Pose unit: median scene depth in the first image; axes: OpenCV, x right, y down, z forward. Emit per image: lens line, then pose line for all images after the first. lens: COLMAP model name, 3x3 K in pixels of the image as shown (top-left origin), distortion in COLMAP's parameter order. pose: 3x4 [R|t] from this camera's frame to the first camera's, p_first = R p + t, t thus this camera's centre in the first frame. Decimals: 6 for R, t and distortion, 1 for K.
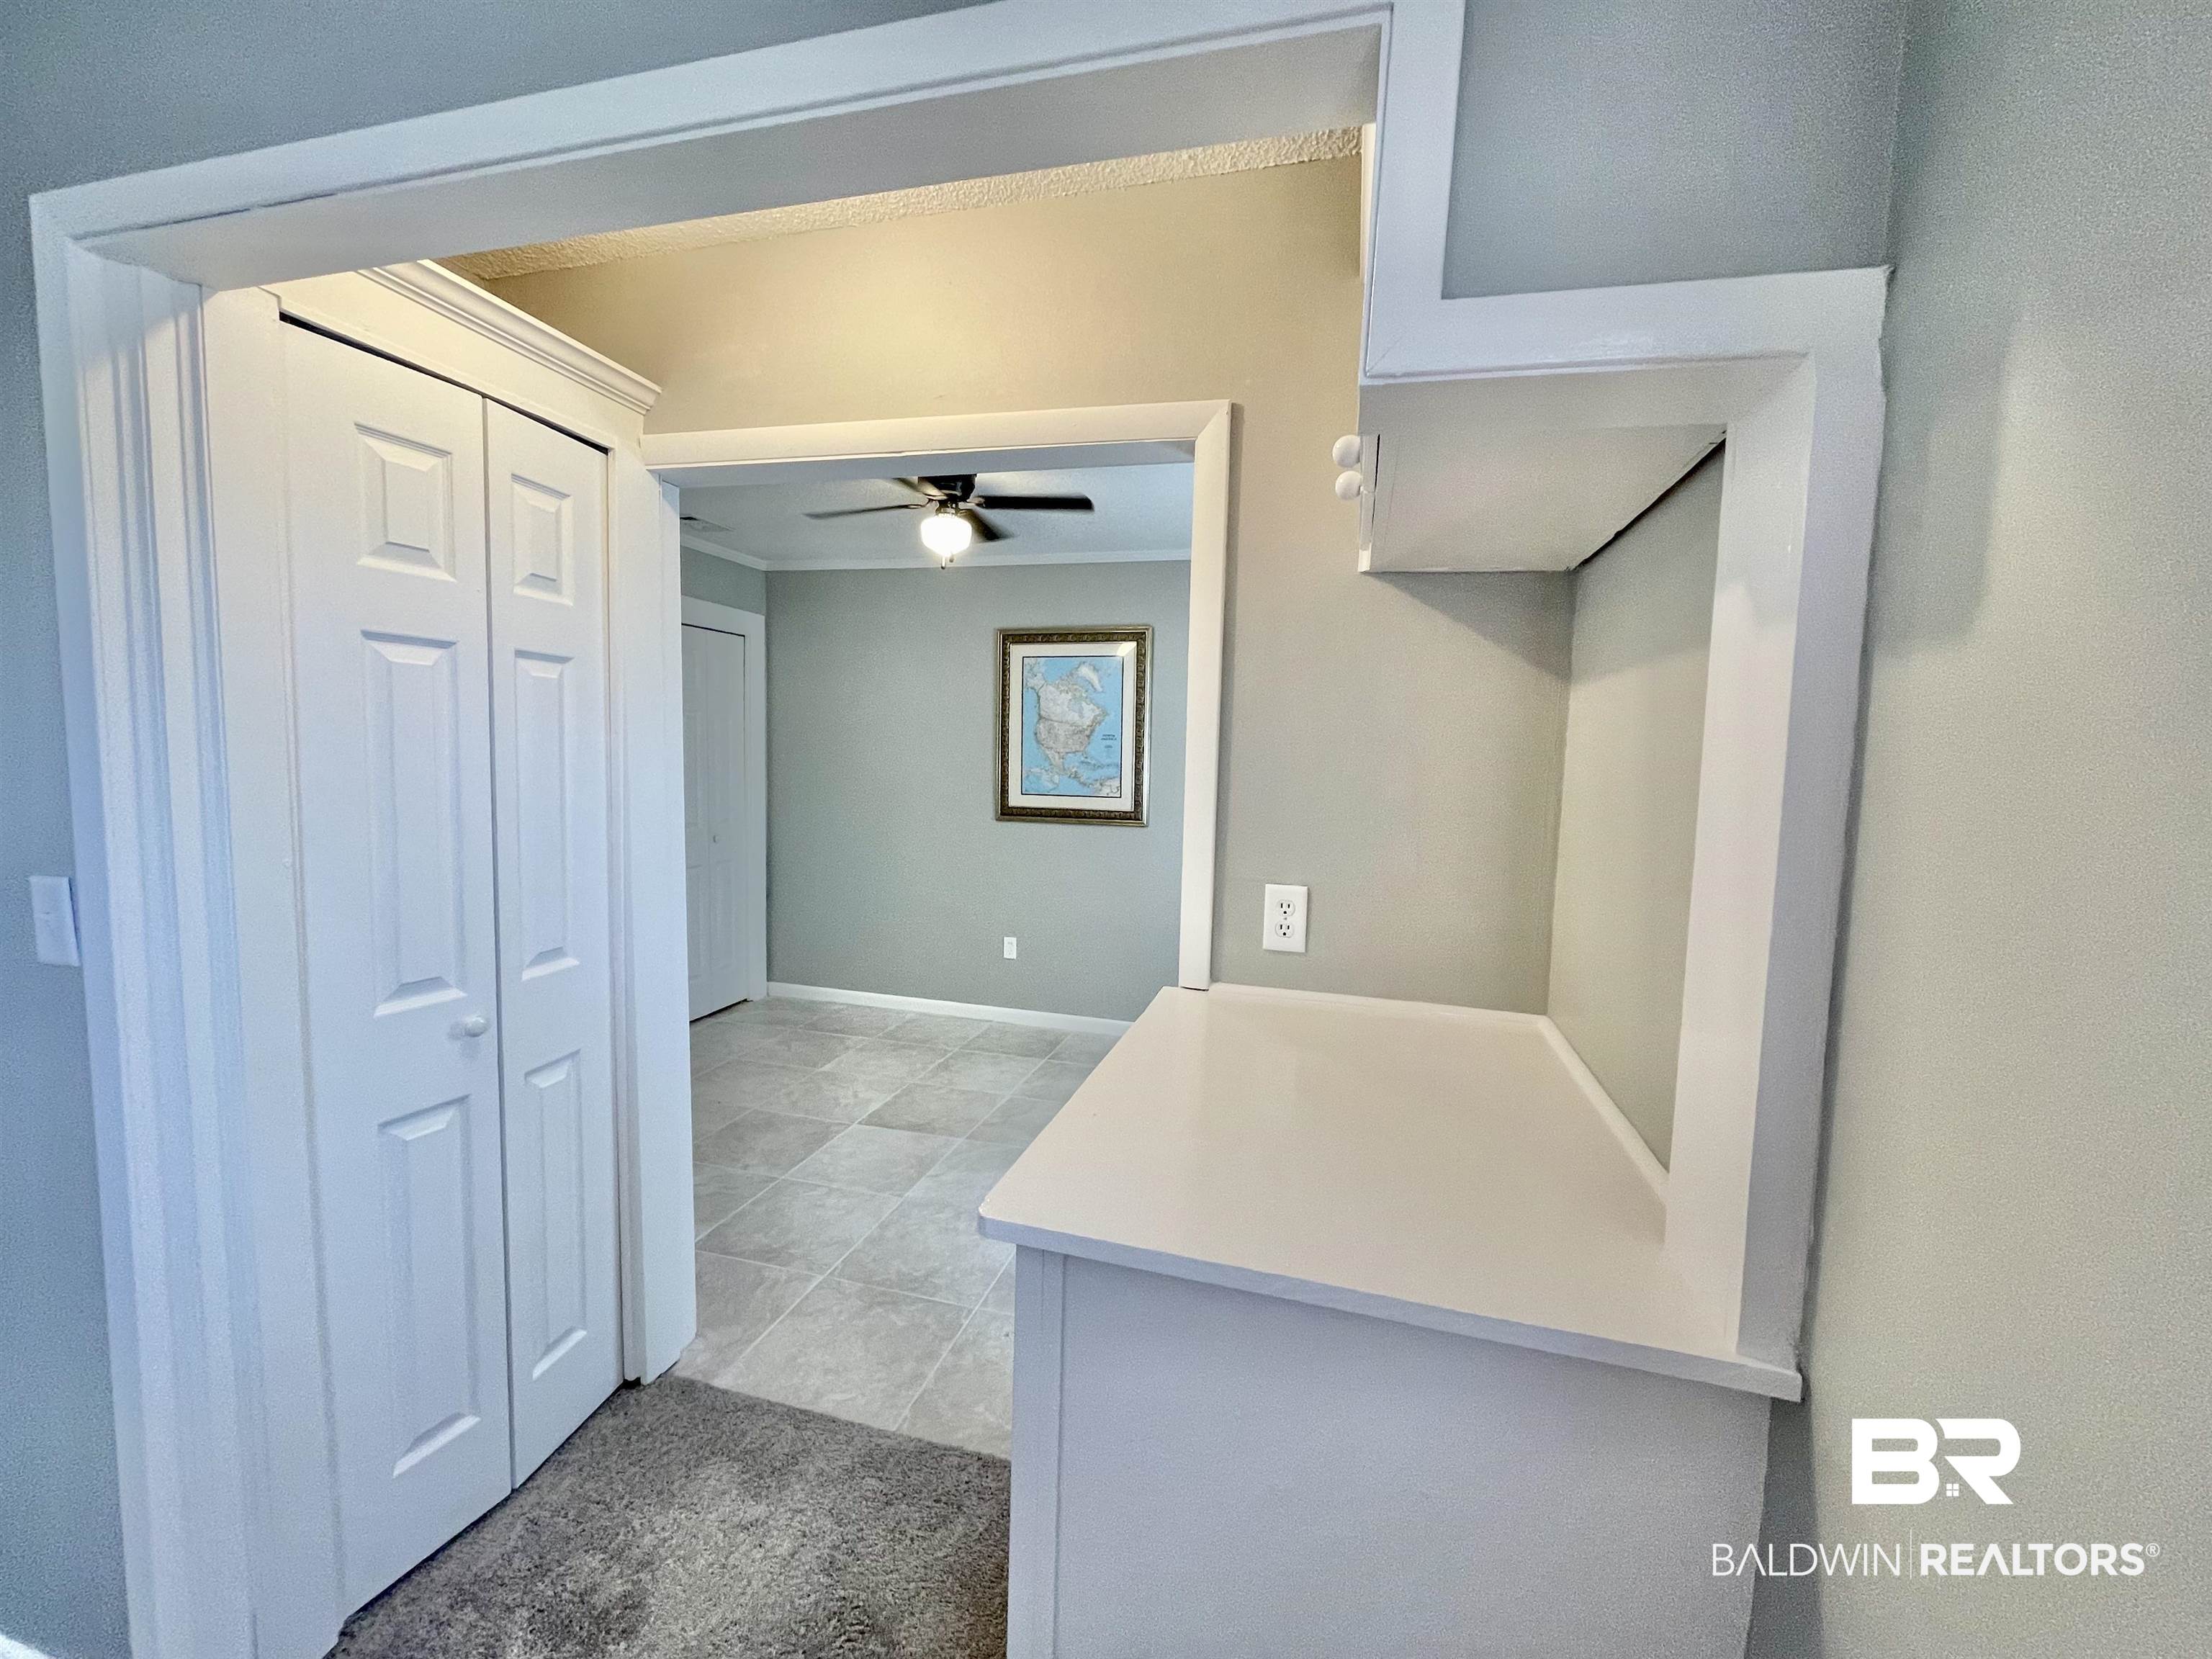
lens RADIAL K [[896.2, 0, 1097.5], [0, 896.2, 823.4], [0, 0, 1]] dist [-0.004300, -0.000101]
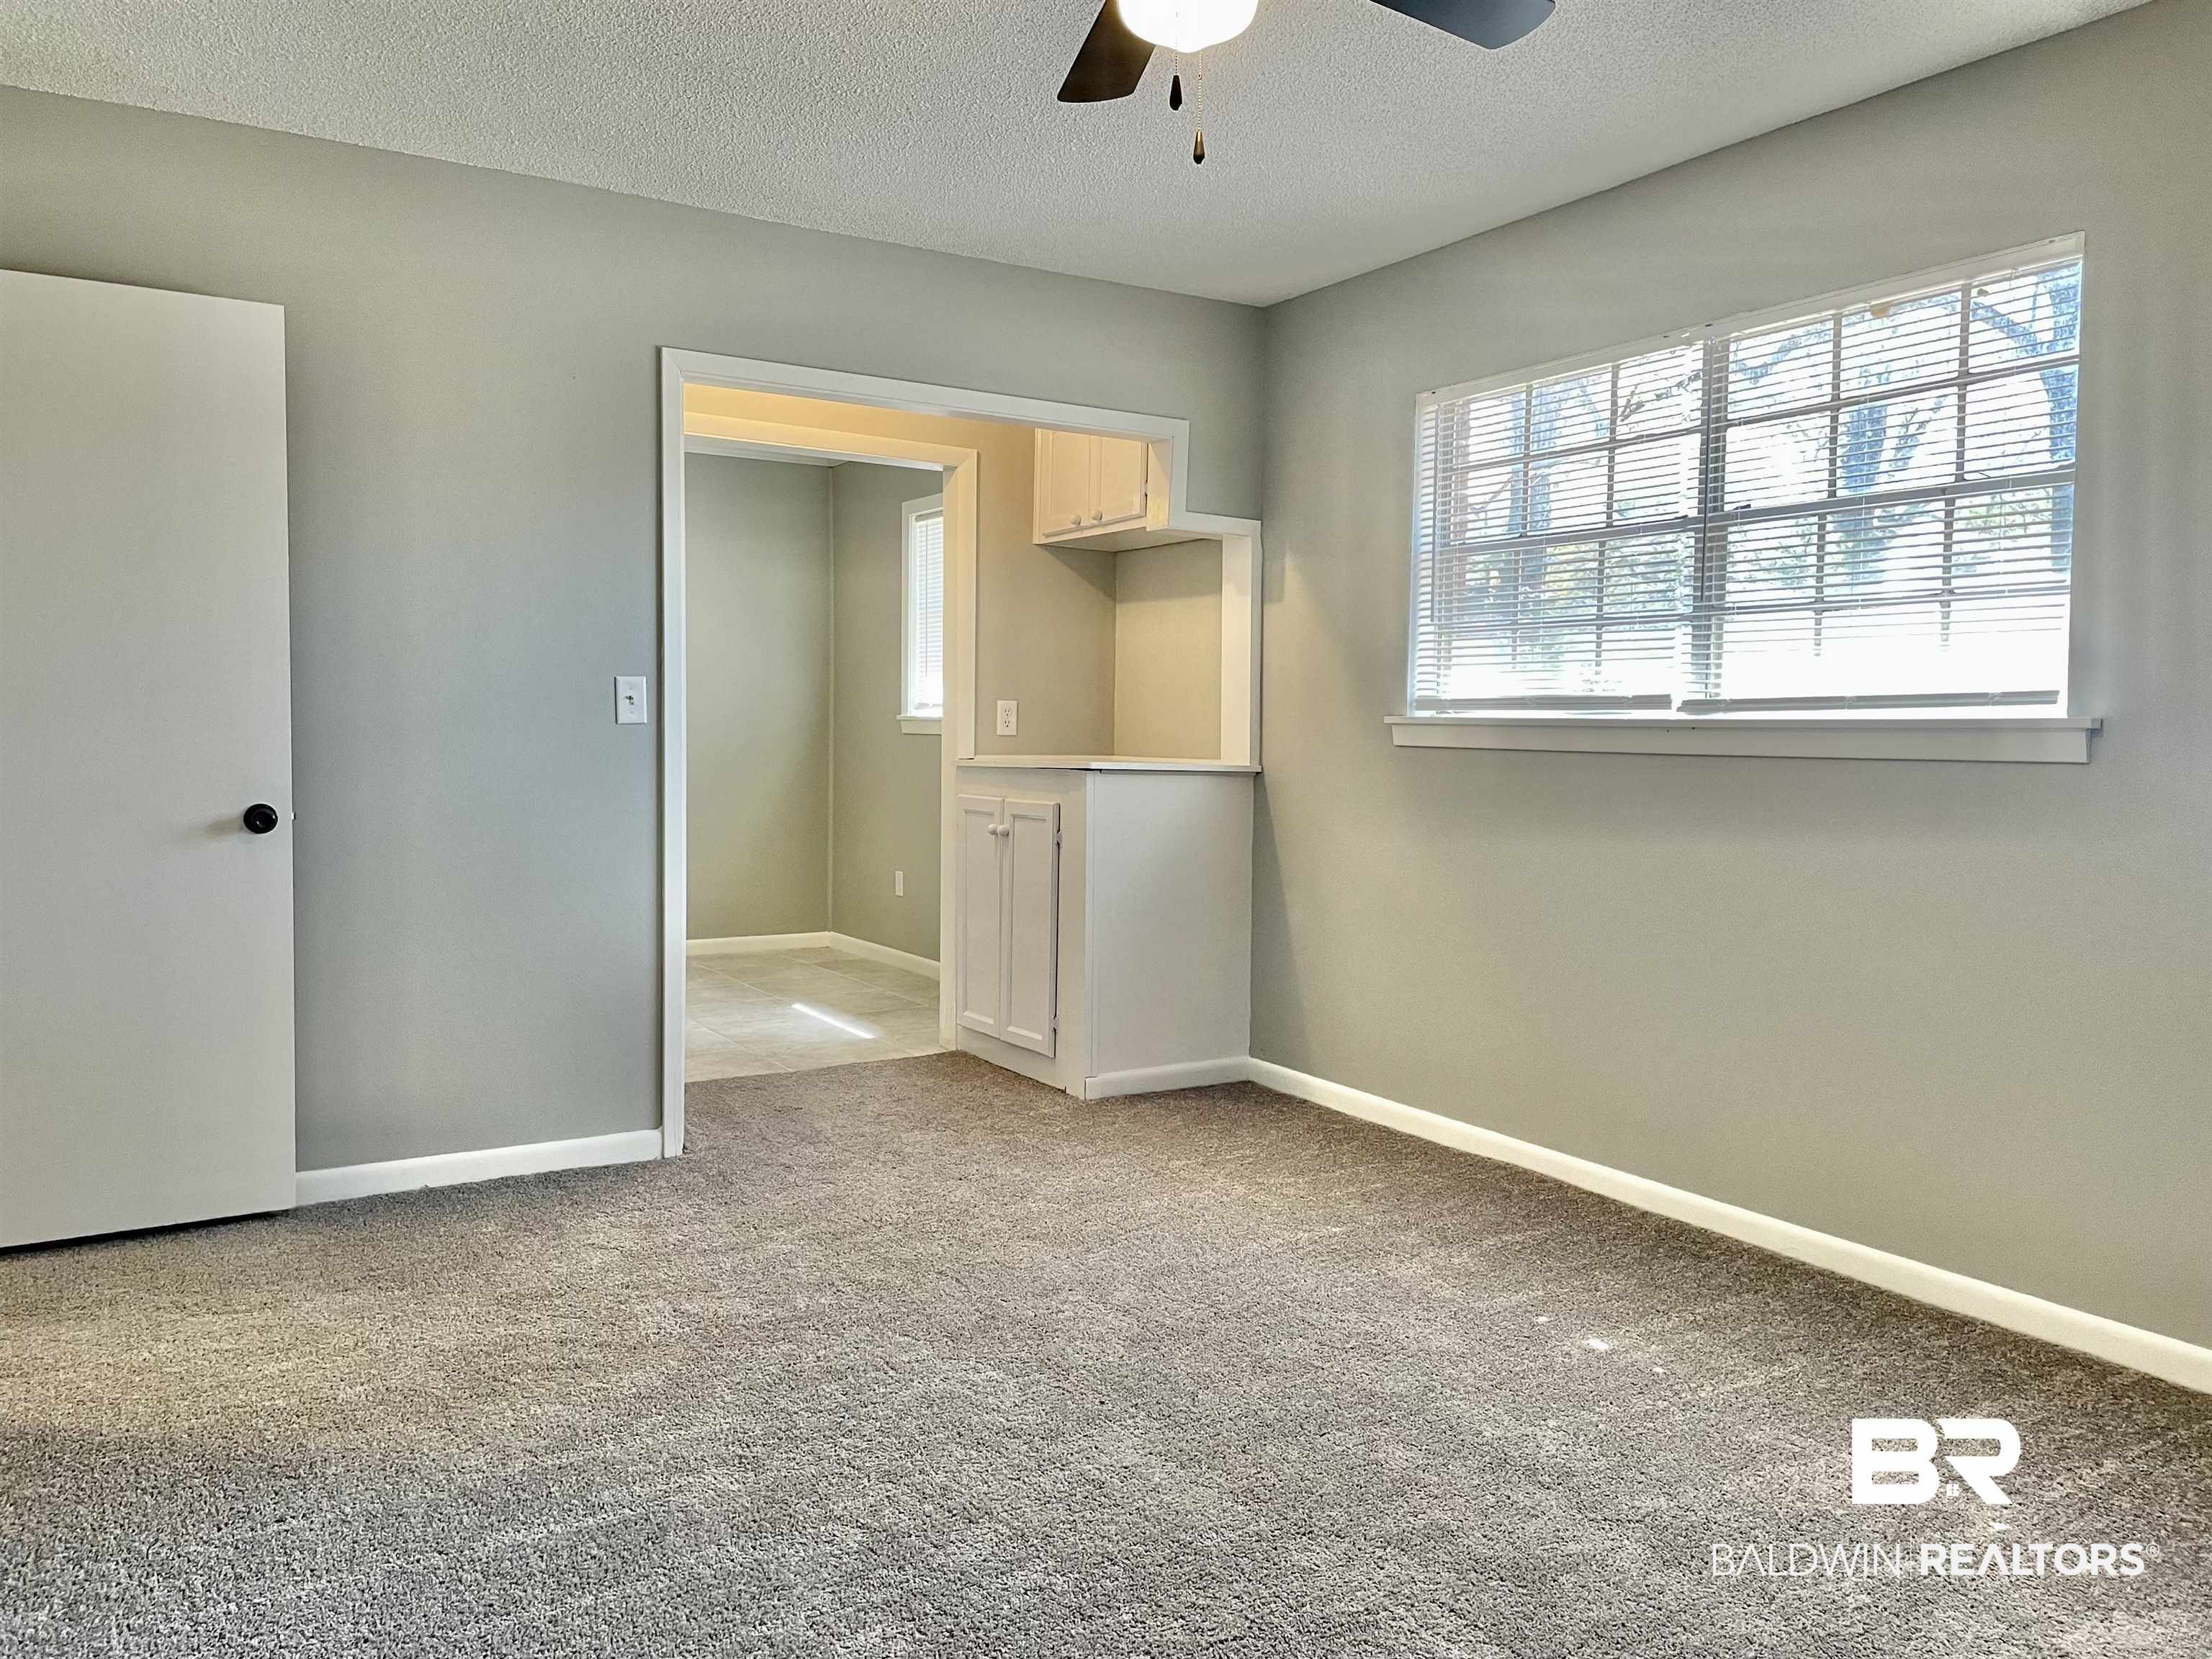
lens RADIAL K [[1658.2, 0, 1097.0], [0, 1658.2, 825.6], [0, 0, 1]] dist [0.078669, -0.095718]
pose [[0.692248, -0.055757, 0.719502, -2.257310], [0.057760, 0.998093, 0.021773, 0.272077], [-0.719344, 0.026486, 0.694149, -1.629462]]
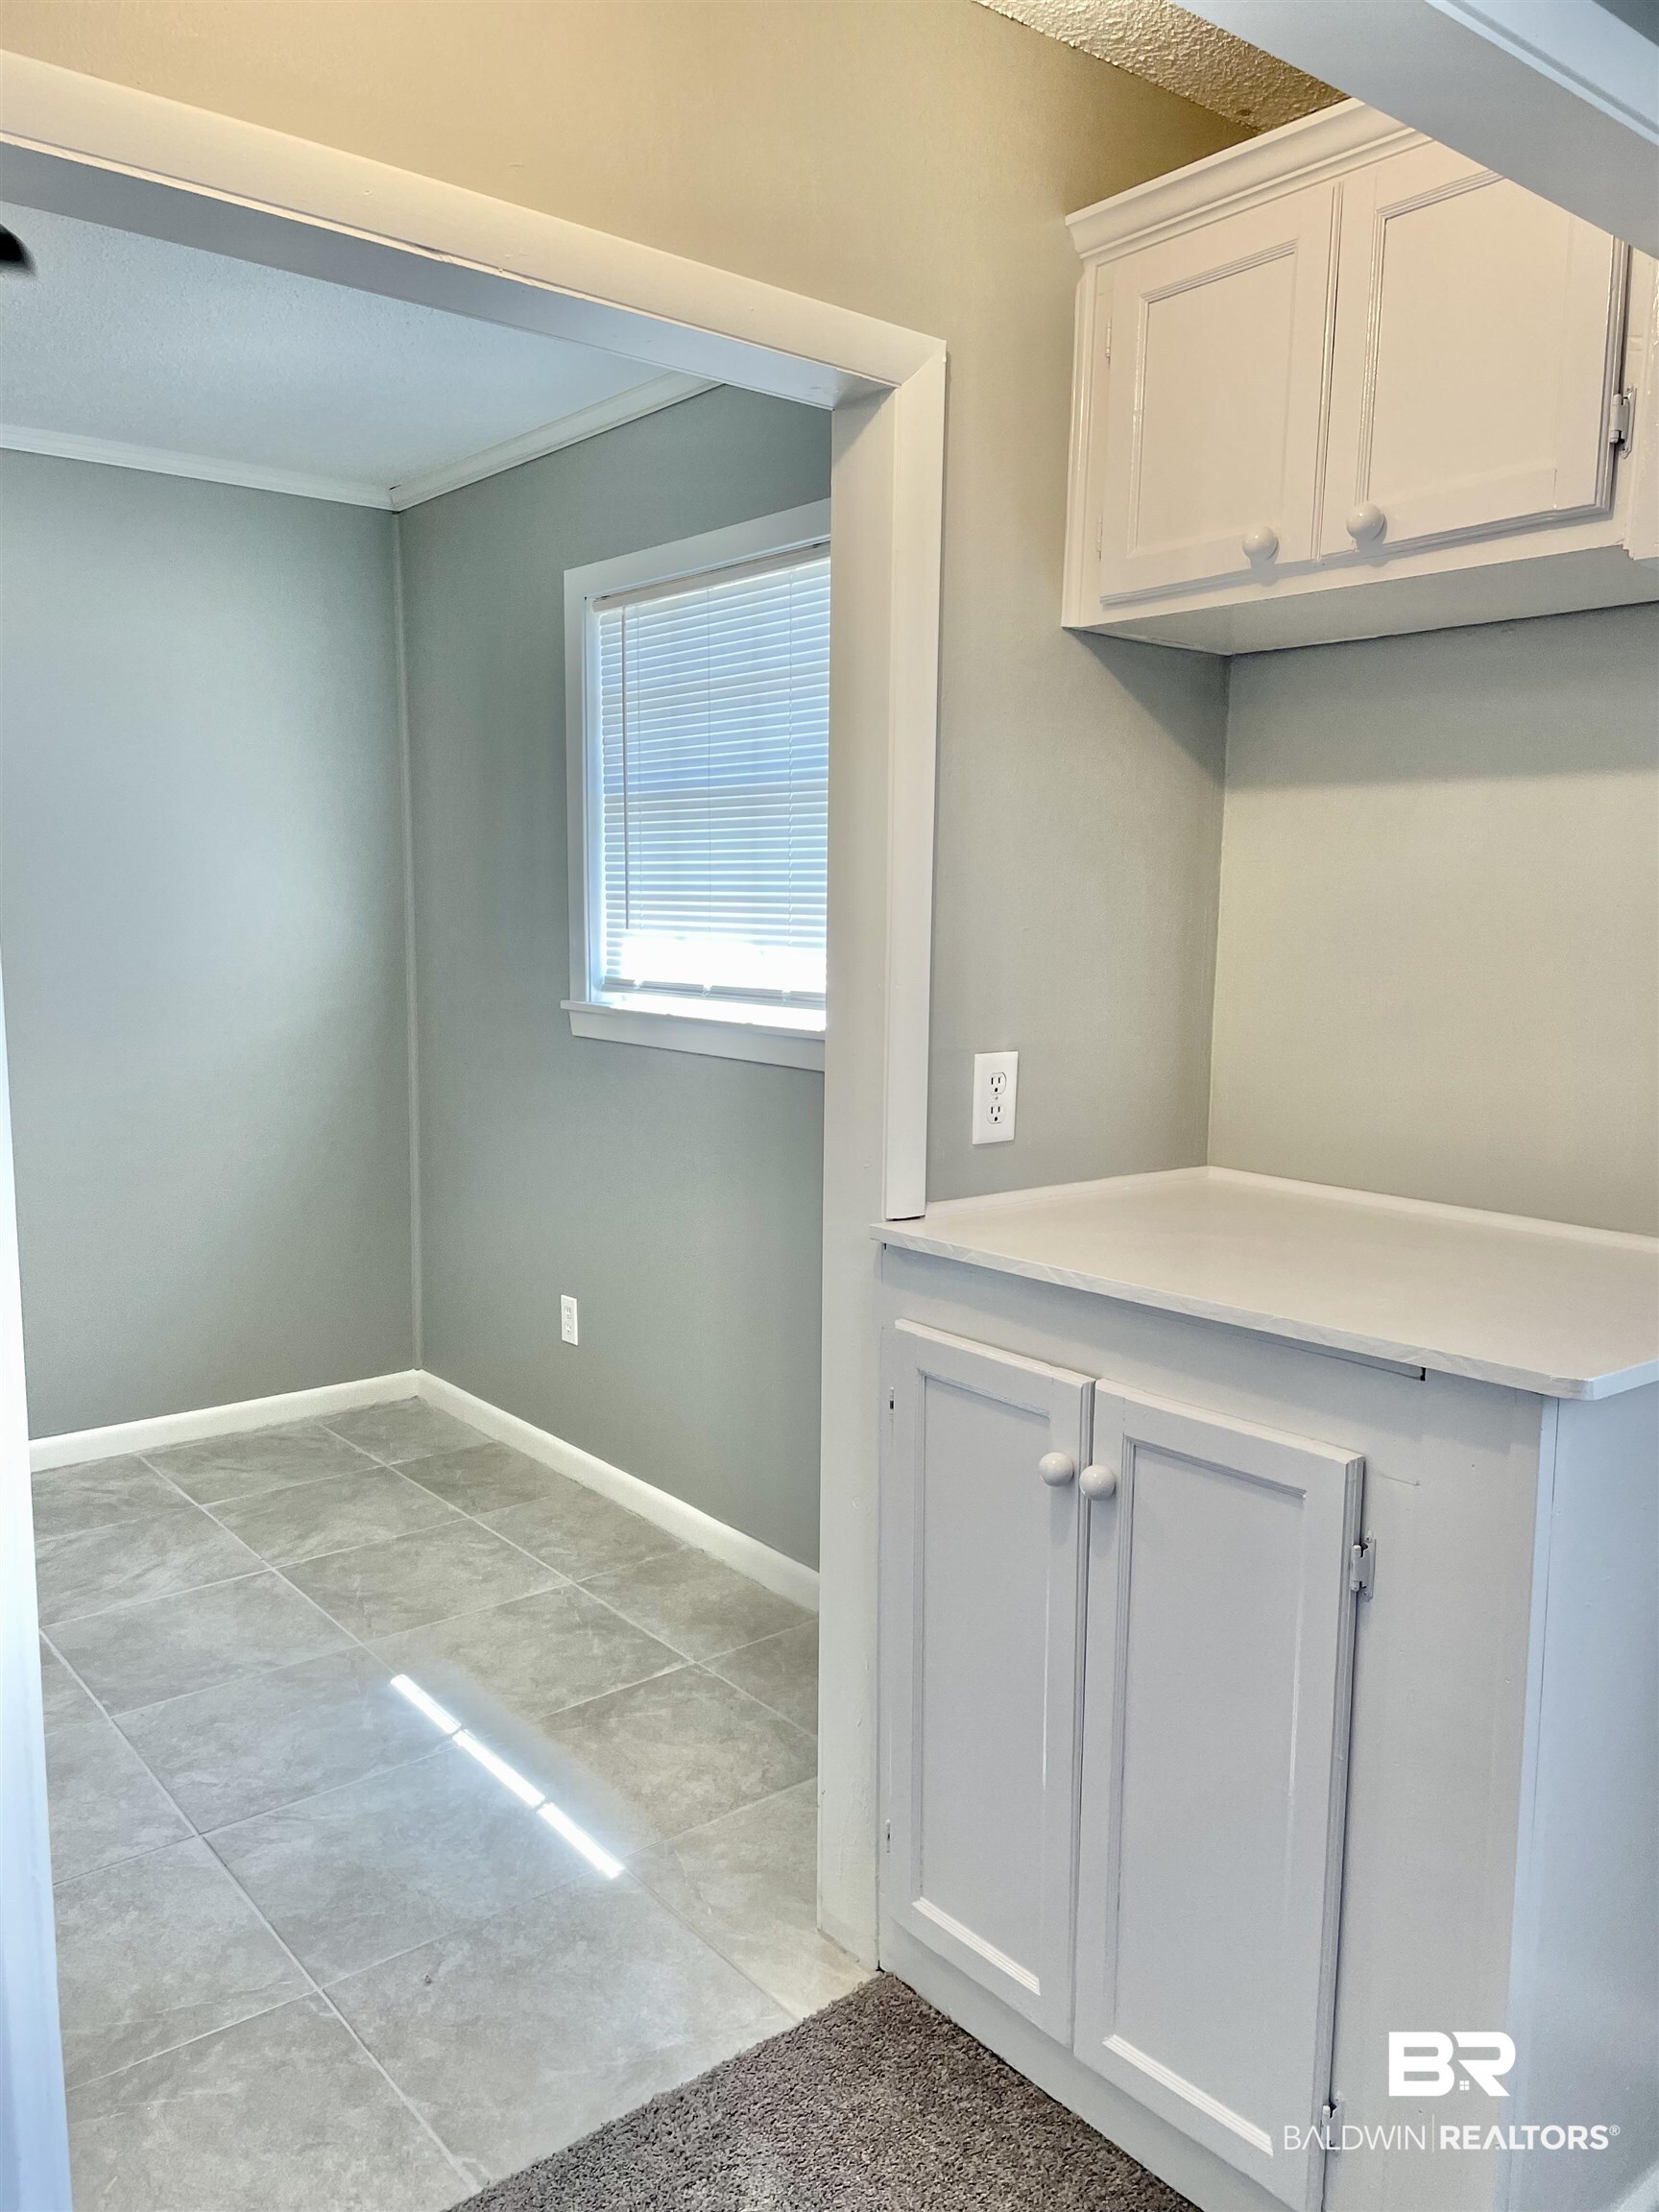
lens RADIAL K [[1658.2, 0, 825.7], [0, 1658.2, 1106.7], [0, 0, 1]] dist [0.078669, -0.095718]
pose [[0.586727, -0.123284, 0.800346, -0.960777], [0.070185, 0.992366, 0.101410, -0.034200], [-0.806738, -0.003328, 0.590900, 0.310331]]
